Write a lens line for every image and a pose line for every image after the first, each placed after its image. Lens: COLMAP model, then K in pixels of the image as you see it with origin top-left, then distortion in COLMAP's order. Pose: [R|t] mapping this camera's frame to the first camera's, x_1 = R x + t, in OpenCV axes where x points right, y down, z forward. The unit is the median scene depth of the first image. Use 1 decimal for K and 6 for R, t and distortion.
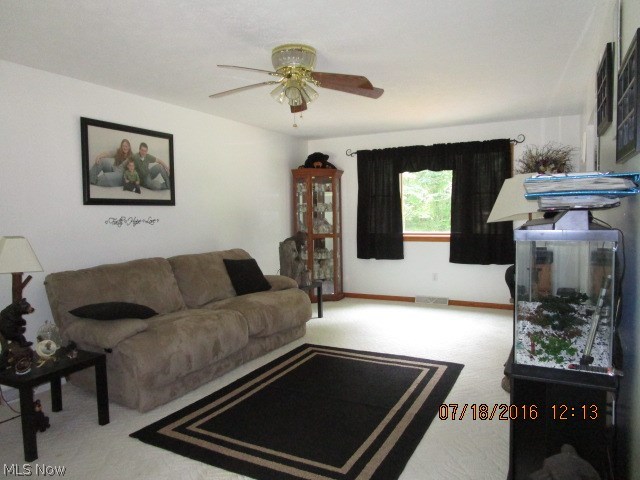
lens RADIAL K [[459.7, 0, 318.9], [0, 459.7, 240.4], [0, 0, 1]] dist [-0.013661, -0.003924]
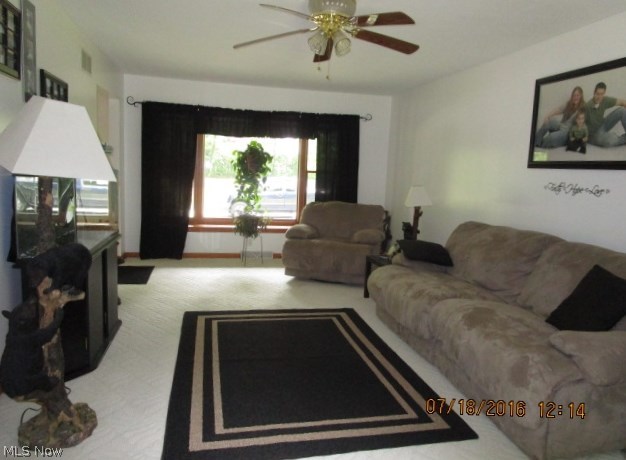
lens RADIAL K [[456.1, 0, 312.1], [0, 456.1, 228.4], [0, 0, 1]] dist [-0.008323, 0.004026]
pose [[-0.765114, 0.061735, -0.640929, 0.460493], [-0.077312, 0.979384, 0.186628, -0.089099], [0.639237, 0.192343, -0.744567, 1.335913]]
